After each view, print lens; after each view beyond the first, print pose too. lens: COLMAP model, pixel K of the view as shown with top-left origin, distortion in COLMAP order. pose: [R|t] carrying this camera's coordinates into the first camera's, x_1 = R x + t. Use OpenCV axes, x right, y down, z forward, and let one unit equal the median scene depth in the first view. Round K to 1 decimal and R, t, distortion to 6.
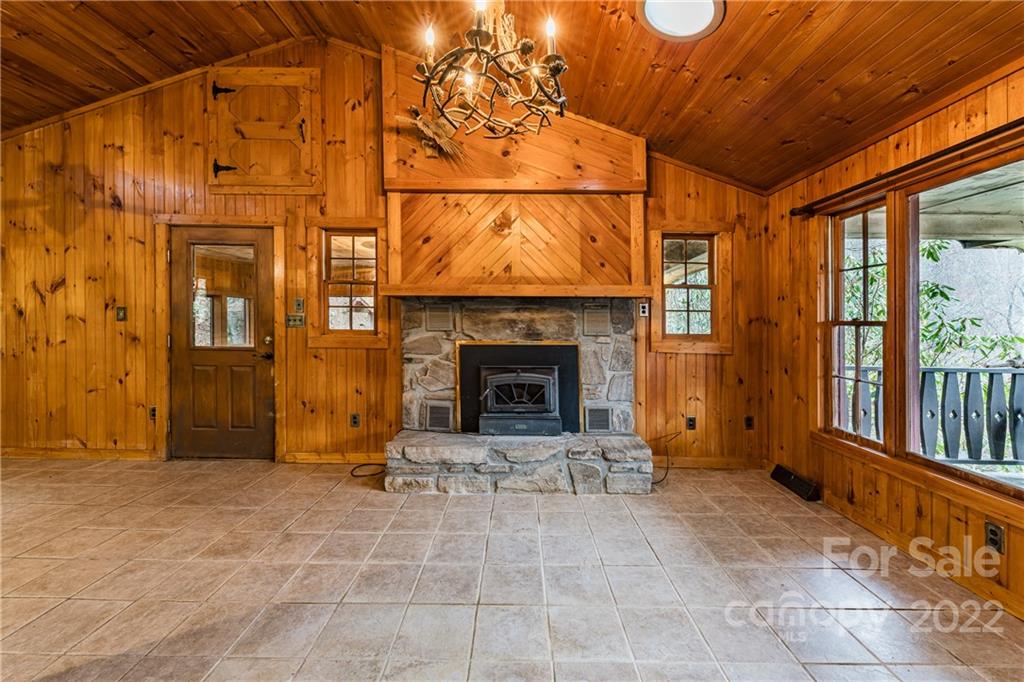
lens RADIAL K [[421.3, 0, 516.3], [0, 421.3, 312.8], [0, 0, 1]] dist [0.002797, 0.000071]
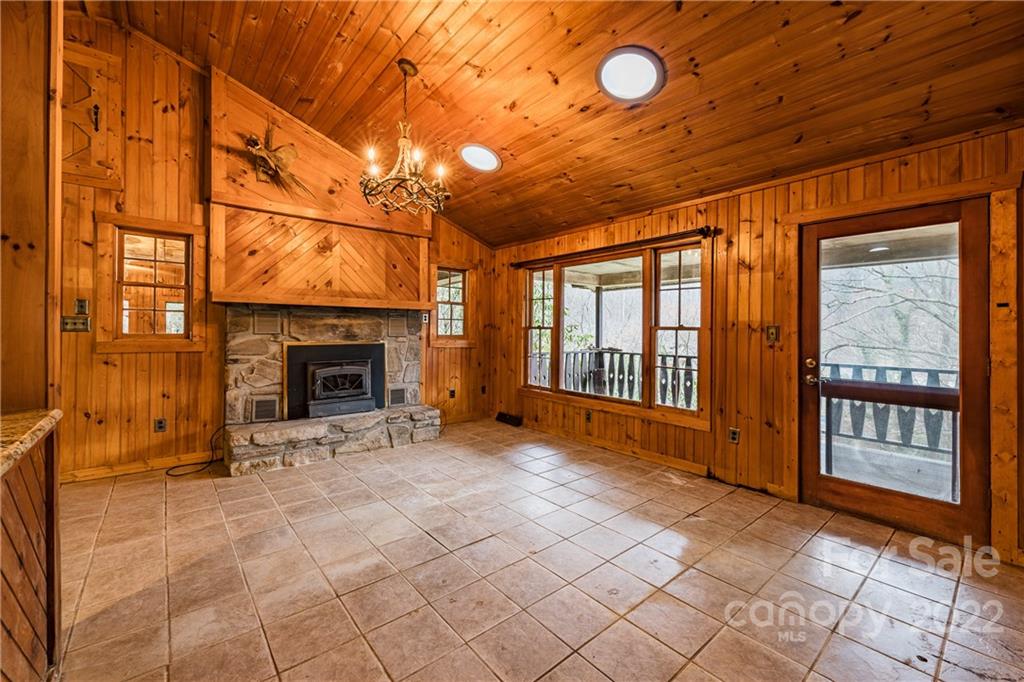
lens RADIAL K [[416.1, 0, 514.7], [0, 416.1, 304.6], [0, 0, 1]] dist [0.002494, 0.000139]
pose [[0.762766, 0.037996, 0.645557, -0.401097], [-0.018674, 0.999150, -0.036744, -0.007527], [-0.646404, 0.015972, 0.762828, -0.296775]]
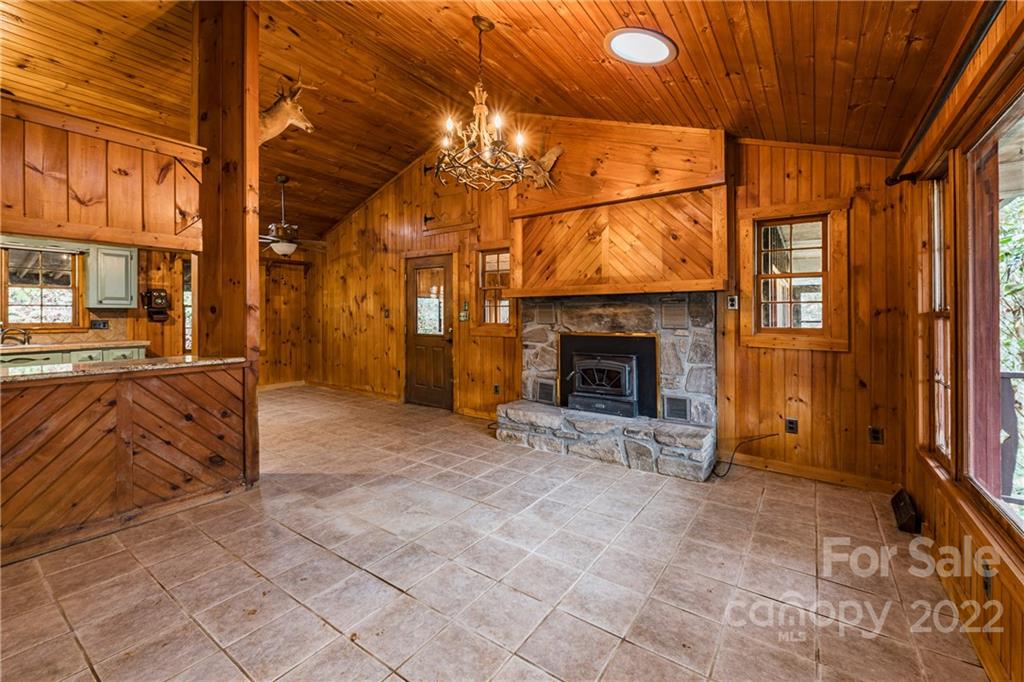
lens RADIAL K [[421.8, 0, 511.9], [0, 421.8, 301.2], [0, 0, 1]] dist [0.000018, 0.000051]
pose [[0.817650, -0.029452, -0.574962, 0.462917], [0.019252, 0.999531, -0.023823, 0.003336], [0.575394, 0.008410, 0.817833, -0.094053]]
